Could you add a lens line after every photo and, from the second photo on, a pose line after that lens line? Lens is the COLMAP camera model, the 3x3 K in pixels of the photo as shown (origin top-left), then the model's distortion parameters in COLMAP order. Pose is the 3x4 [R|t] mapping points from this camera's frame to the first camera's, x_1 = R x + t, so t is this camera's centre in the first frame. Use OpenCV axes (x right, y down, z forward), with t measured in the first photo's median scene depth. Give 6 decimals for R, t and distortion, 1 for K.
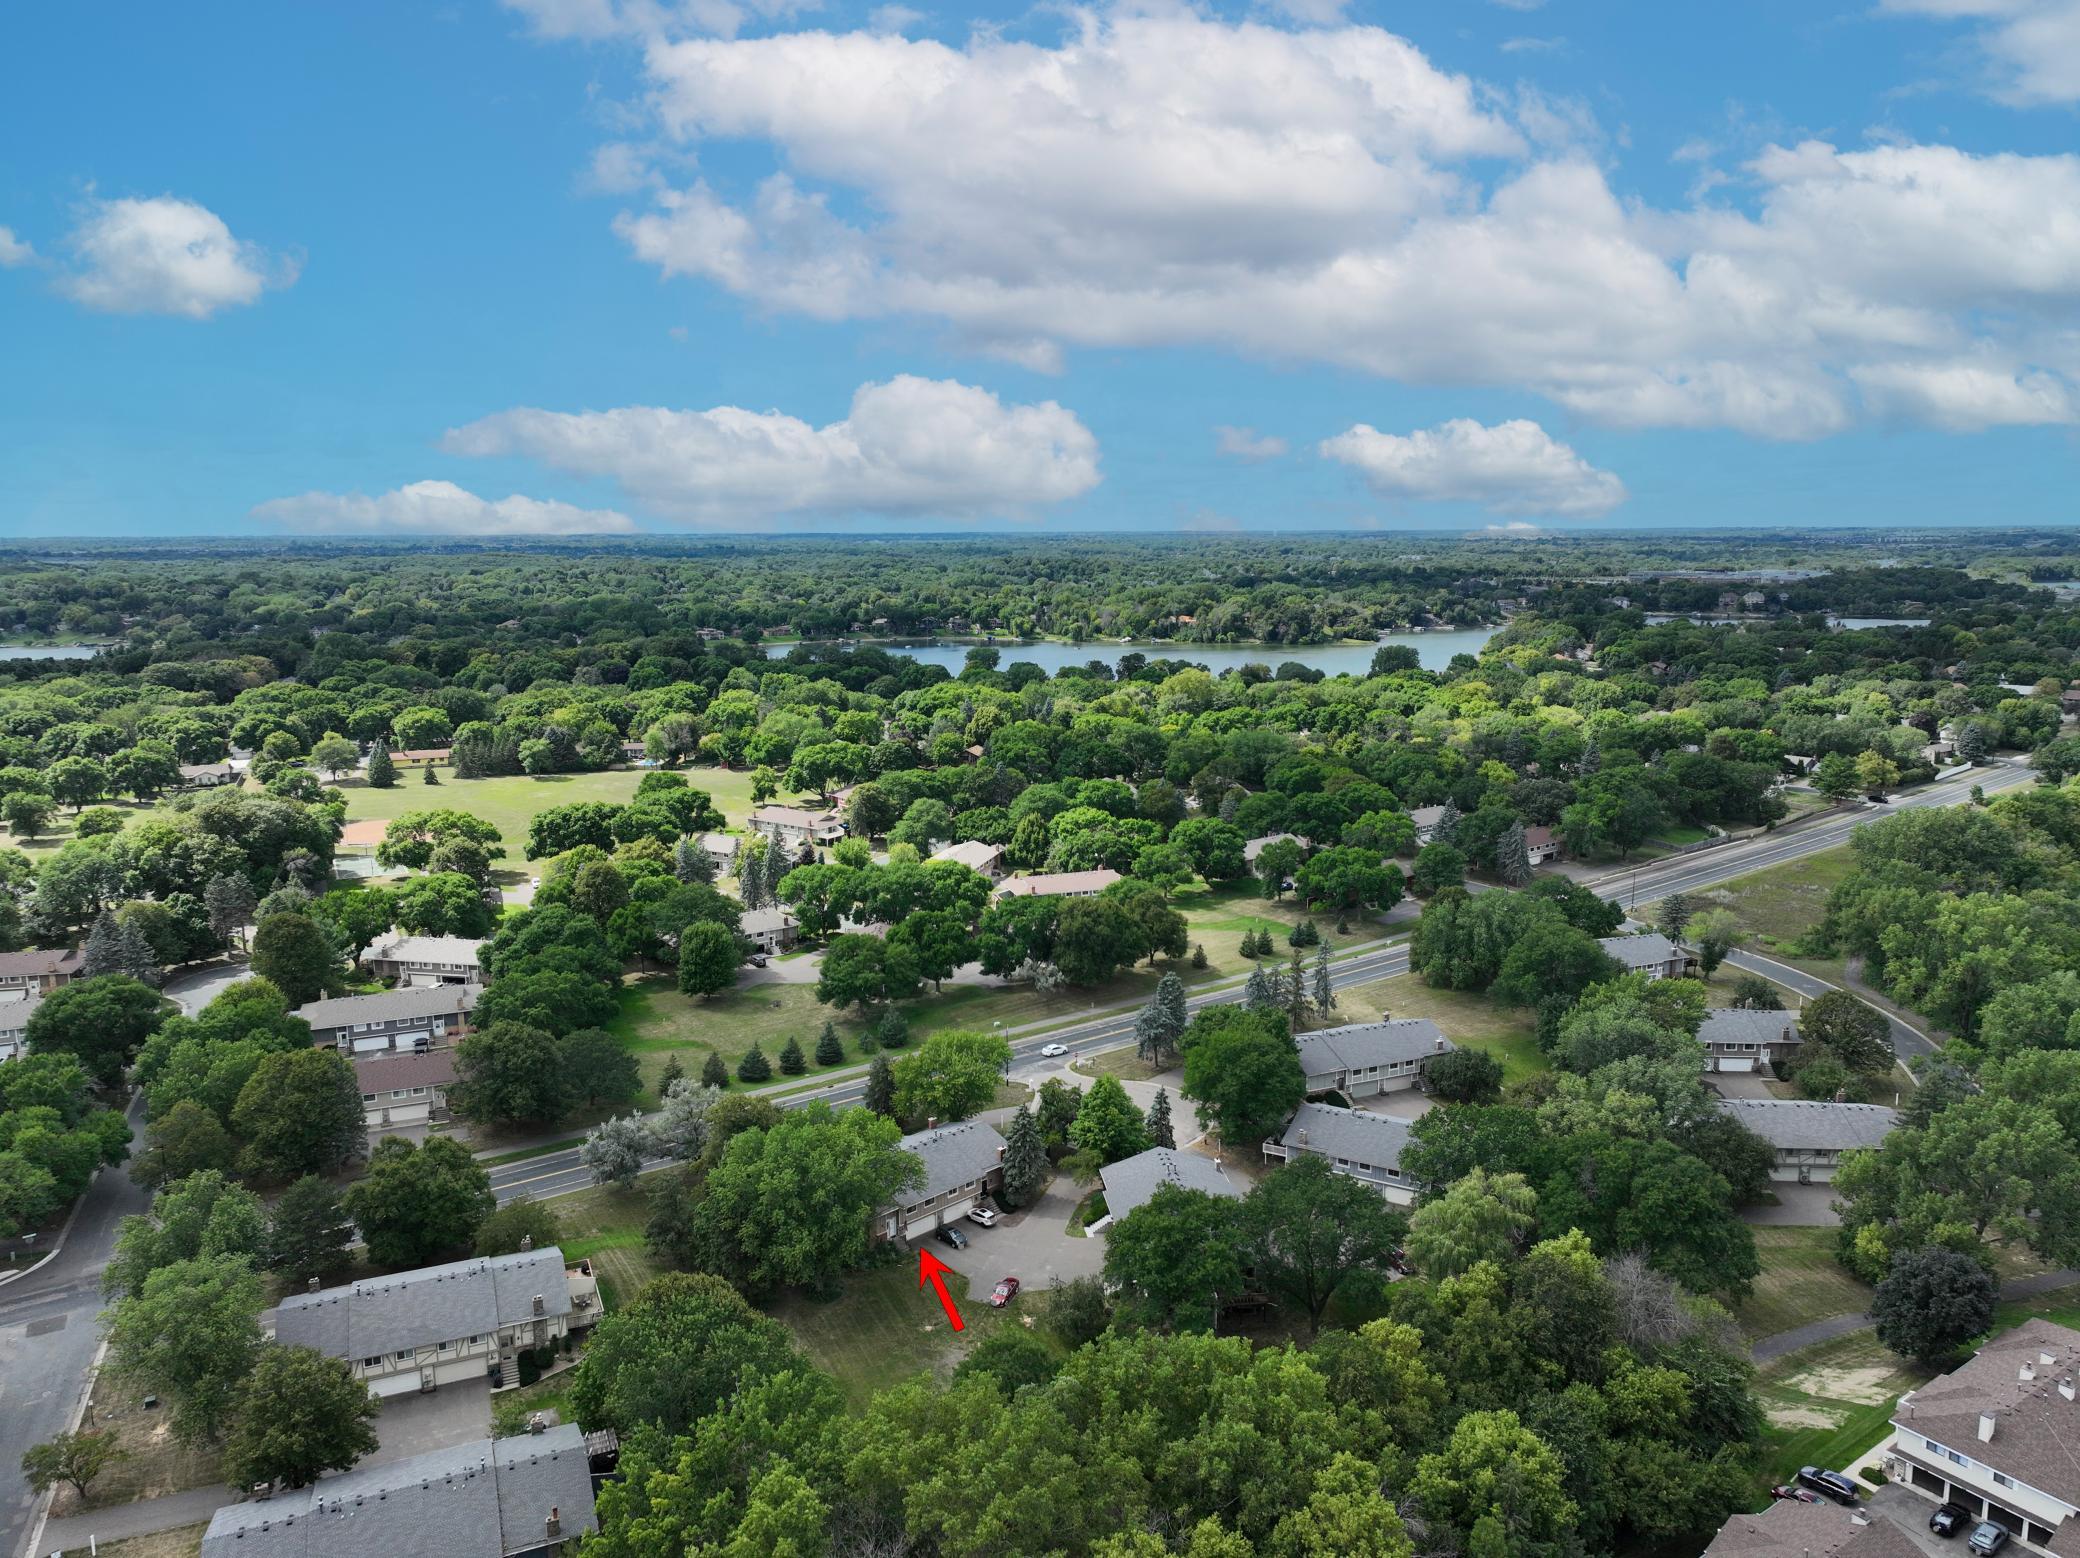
lens RADIAL K [[1463.9, 0, 1046.0], [0, 1463.9, 773.8], [0, 0, 1]] dist [0.000531, 0.014586]
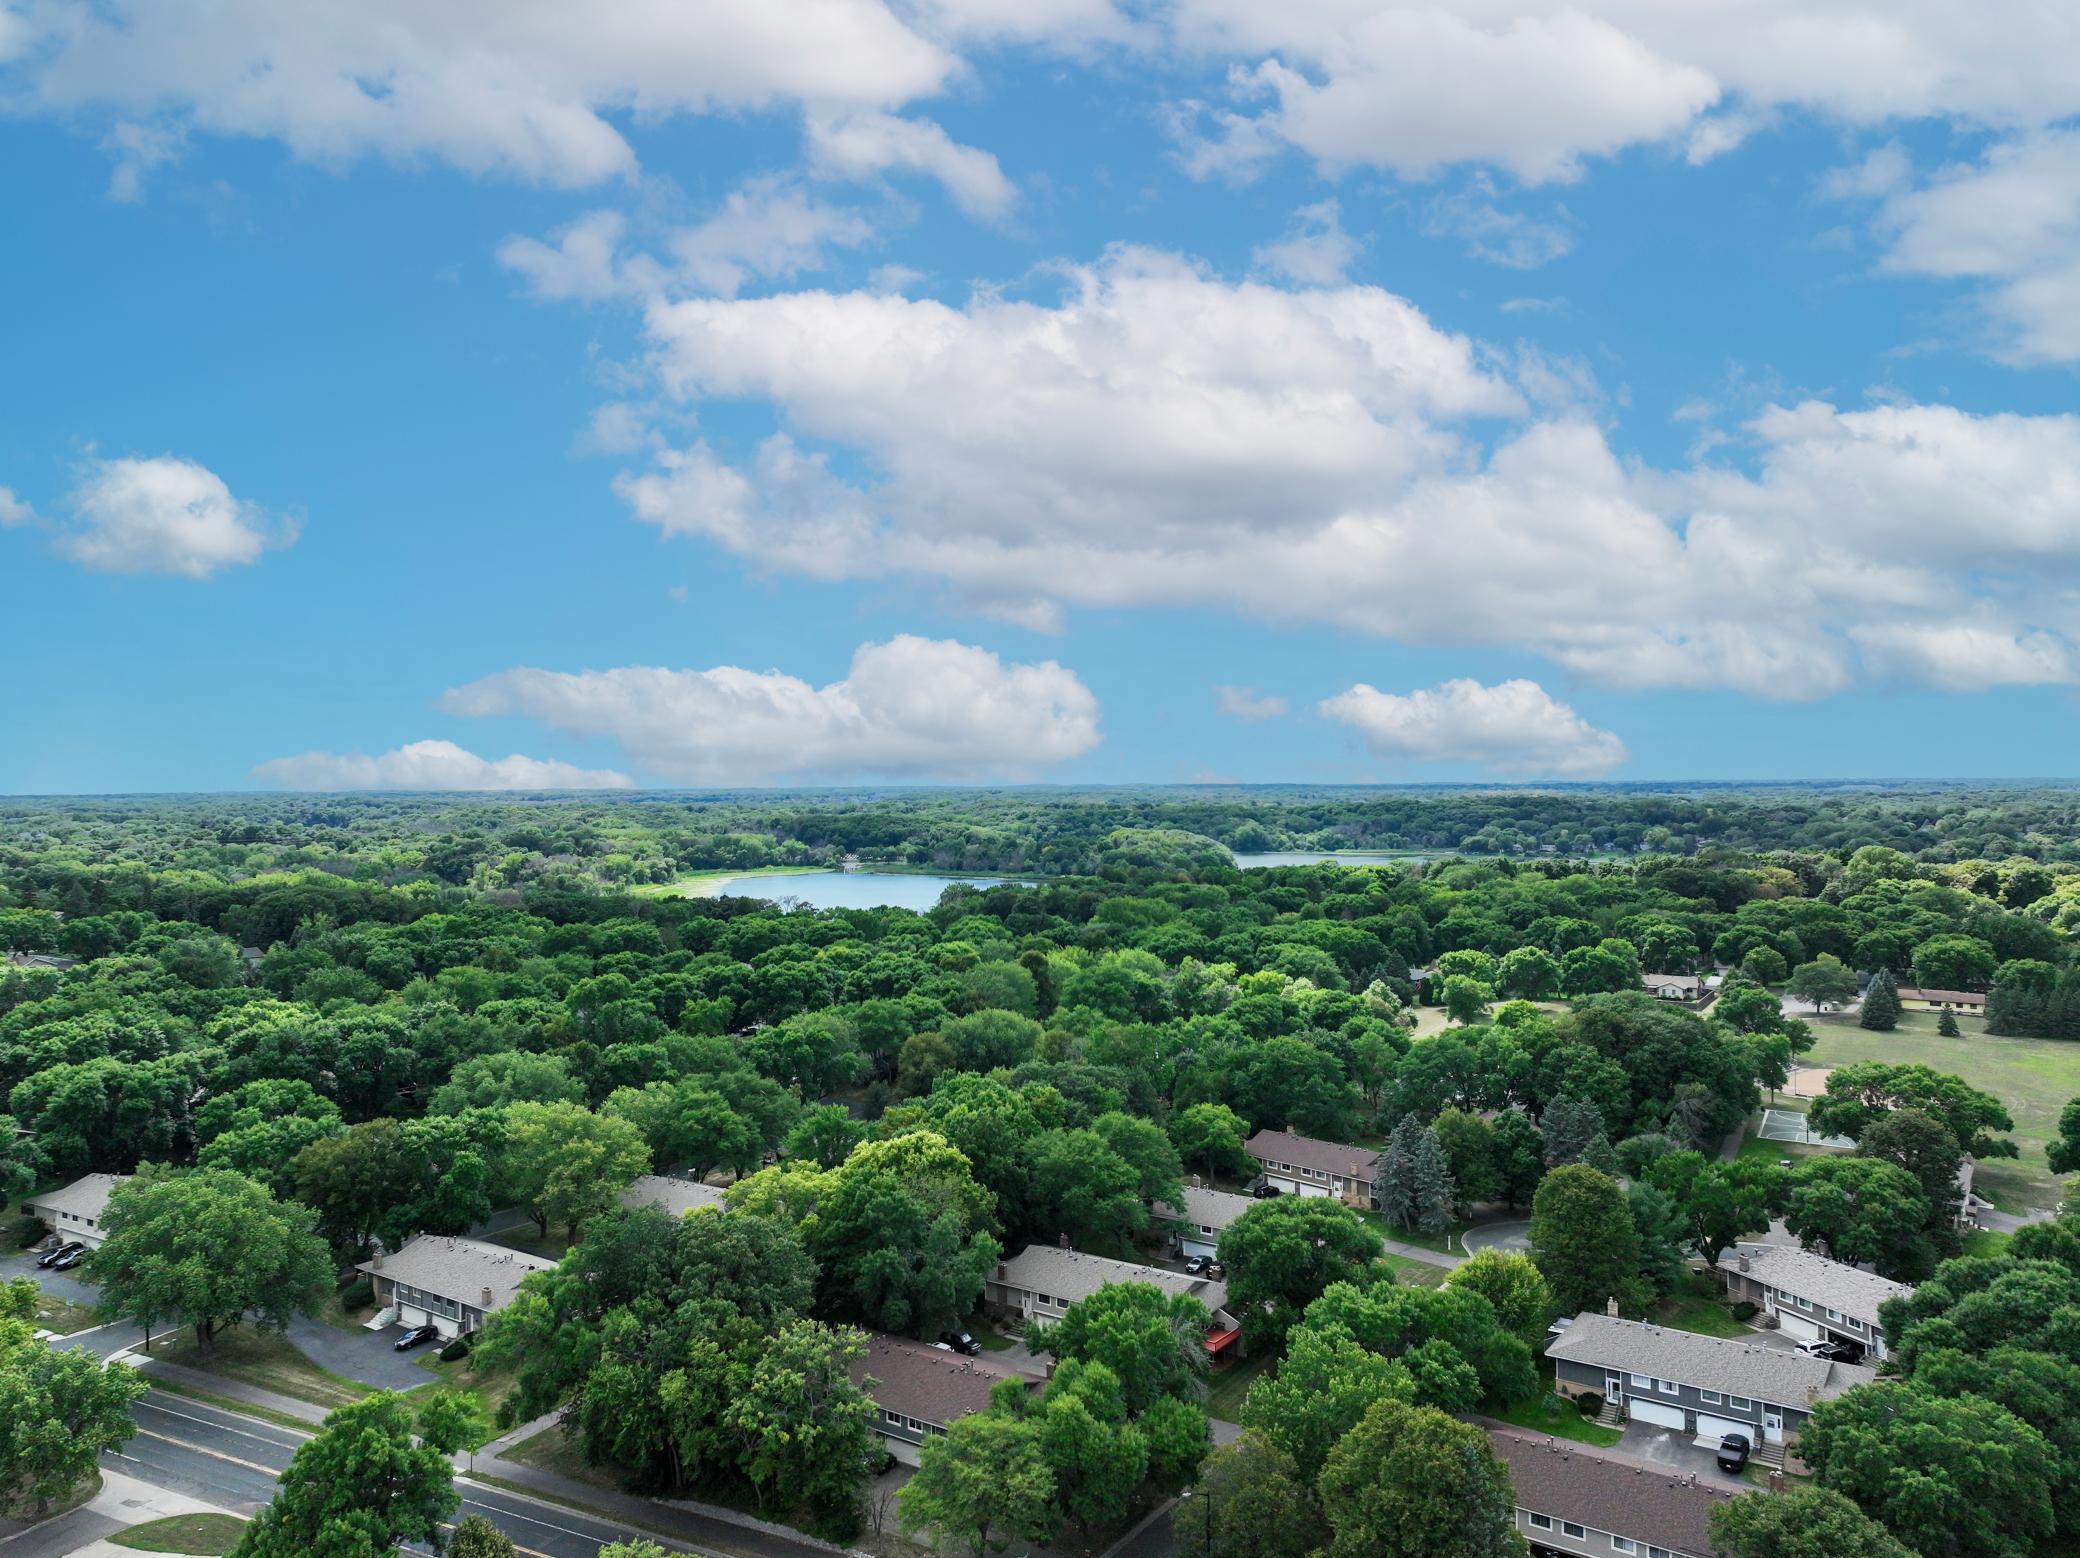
lens RADIAL K [[1463.9, 0, 1037.0], [0, 1463.9, 773.2], [0, 0, 1]] dist [0.000531, 0.014586]
pose [[0.532530, -0.005302, -0.846395, -0.038570], [-0.135051, 0.986637, -0.091151, 0.005605], [0.835568, 0.162847, 0.524697, 0.202260]]
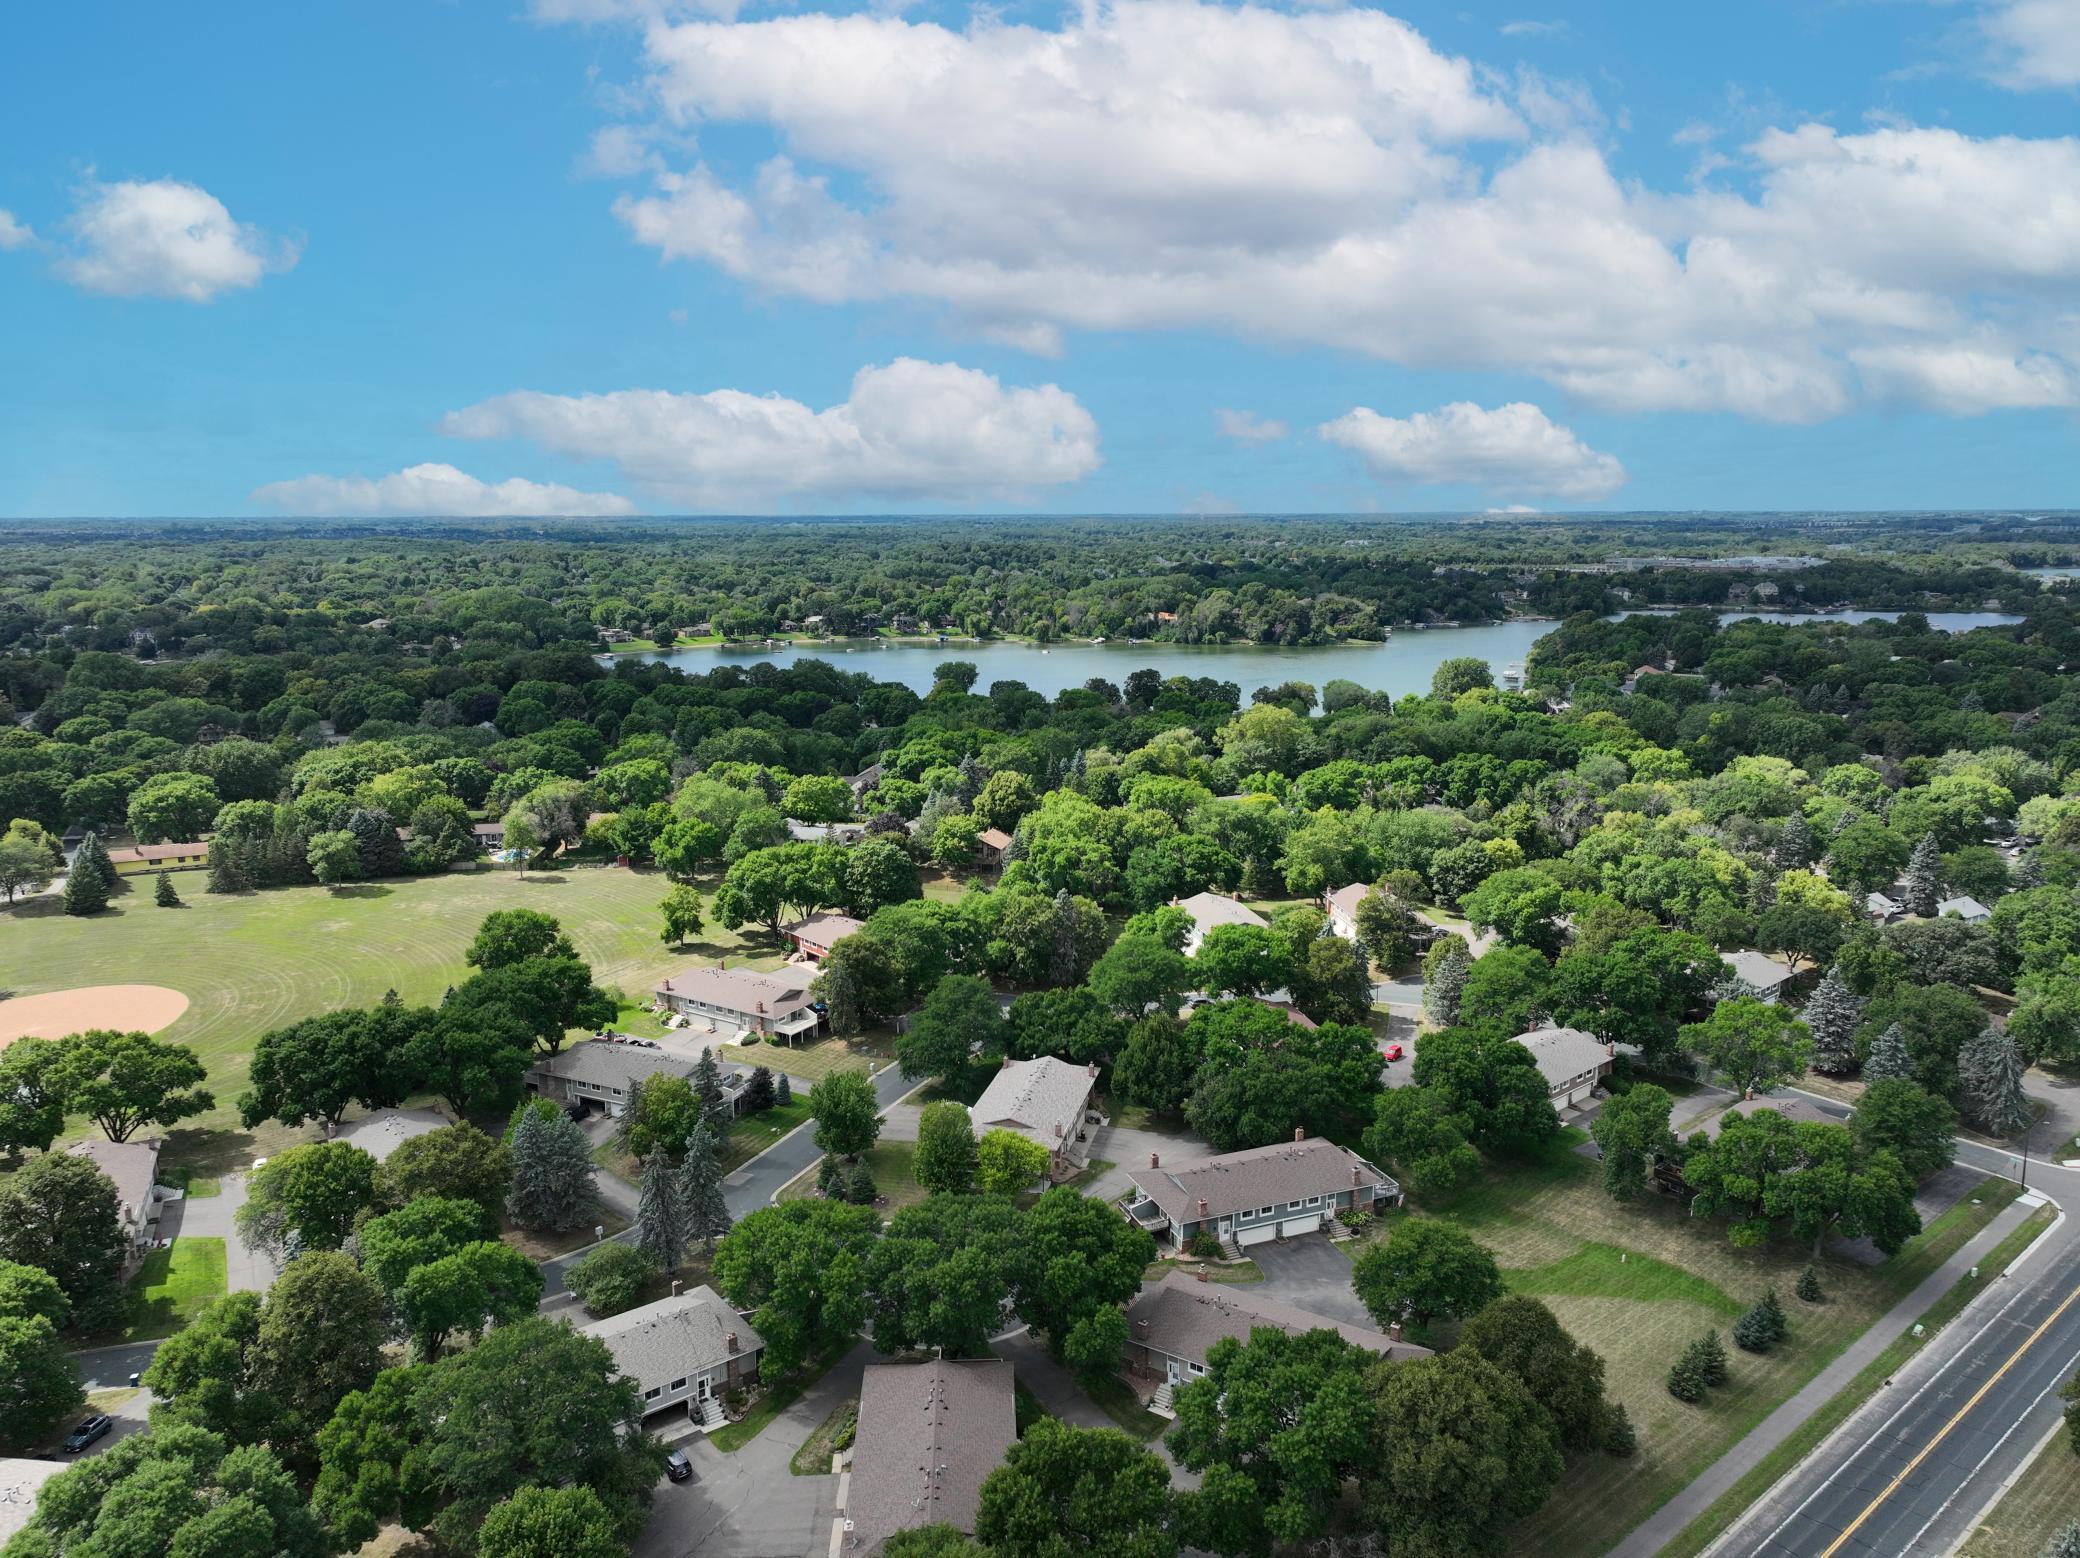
lens RADIAL K [[1463.9, 0, 1036.0], [0, 1463.9, 773.5], [0, 0, 1]] dist [0.000531, 0.014586]
pose [[0.998828, -0.007191, 0.047856, -0.060210], [0.006654, 0.999913, 0.011368, -0.054080], [-0.047934, -0.011037, 0.998790, 0.312286]]
